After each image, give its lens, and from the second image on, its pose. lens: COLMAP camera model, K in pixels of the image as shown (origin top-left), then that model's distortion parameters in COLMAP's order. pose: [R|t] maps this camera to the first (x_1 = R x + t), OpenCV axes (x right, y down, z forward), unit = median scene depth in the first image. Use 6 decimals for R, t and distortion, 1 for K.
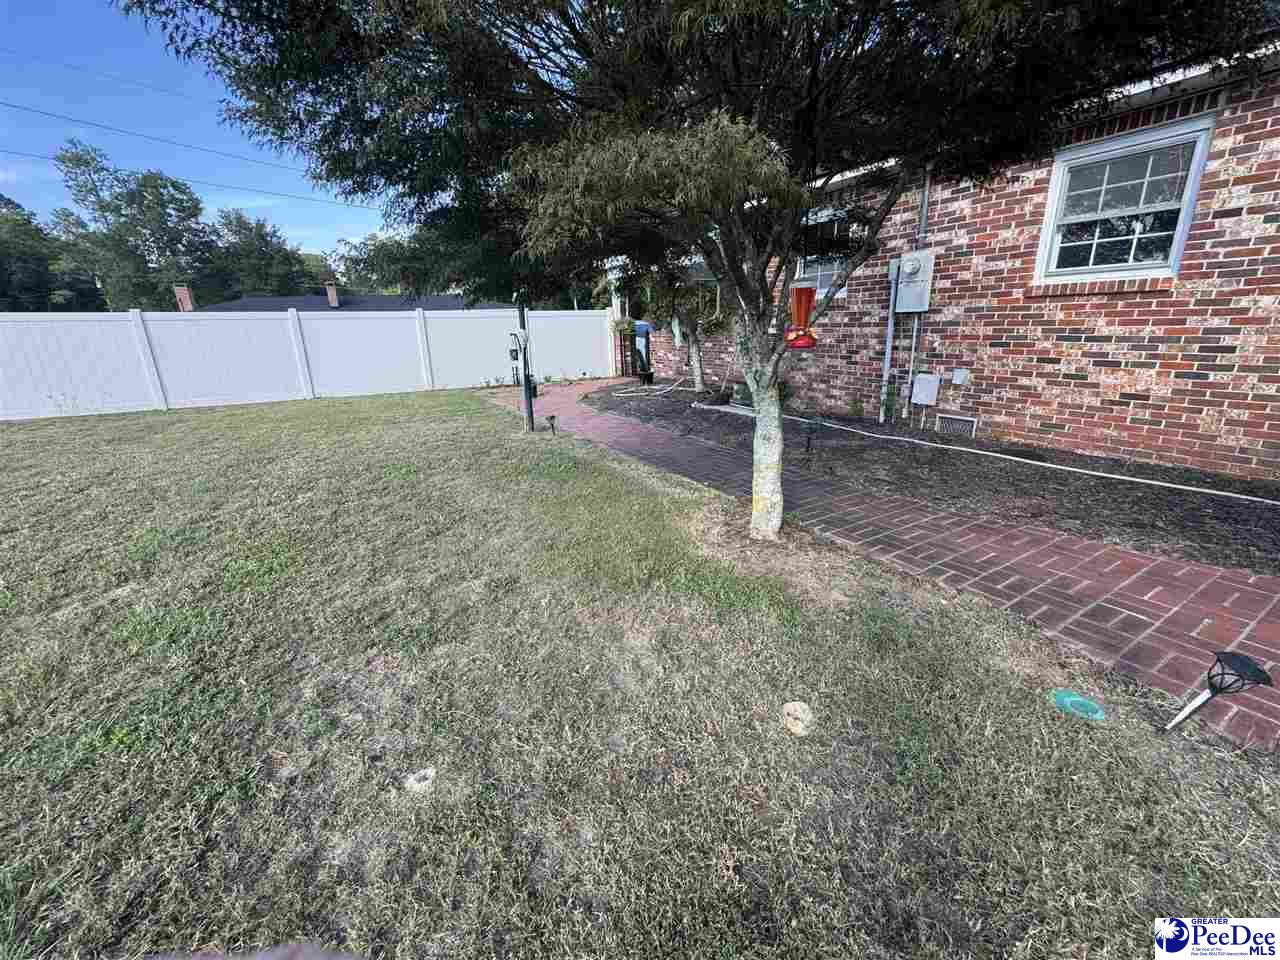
lens RADIAL K [[513.3, 0, 637.4], [0, 513.3, 479.5], [0, 0, 1]] dist [-0.001461, 0.000519]
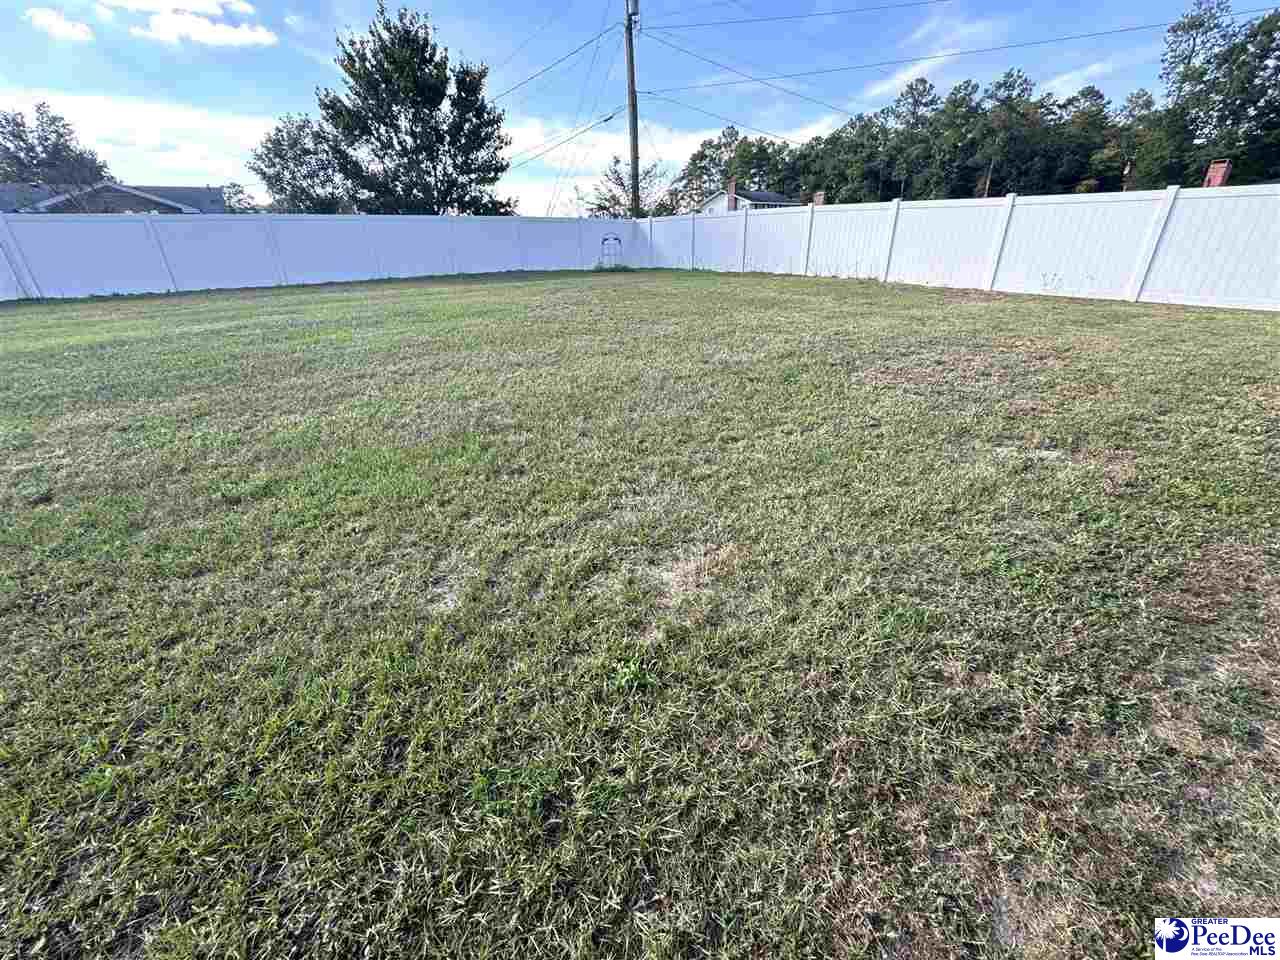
lens RADIAL K [[513.3, 0, 638.4], [0, 513.3, 478.0], [0, 0, 1]] dist [-0.001461, 0.000519]
pose [[0.109530, 0.442449, -0.890080, -0.135424], [-0.274459, 0.874117, 0.400740, 0.069393], [0.955341, 0.200397, 0.217176, -0.028069]]
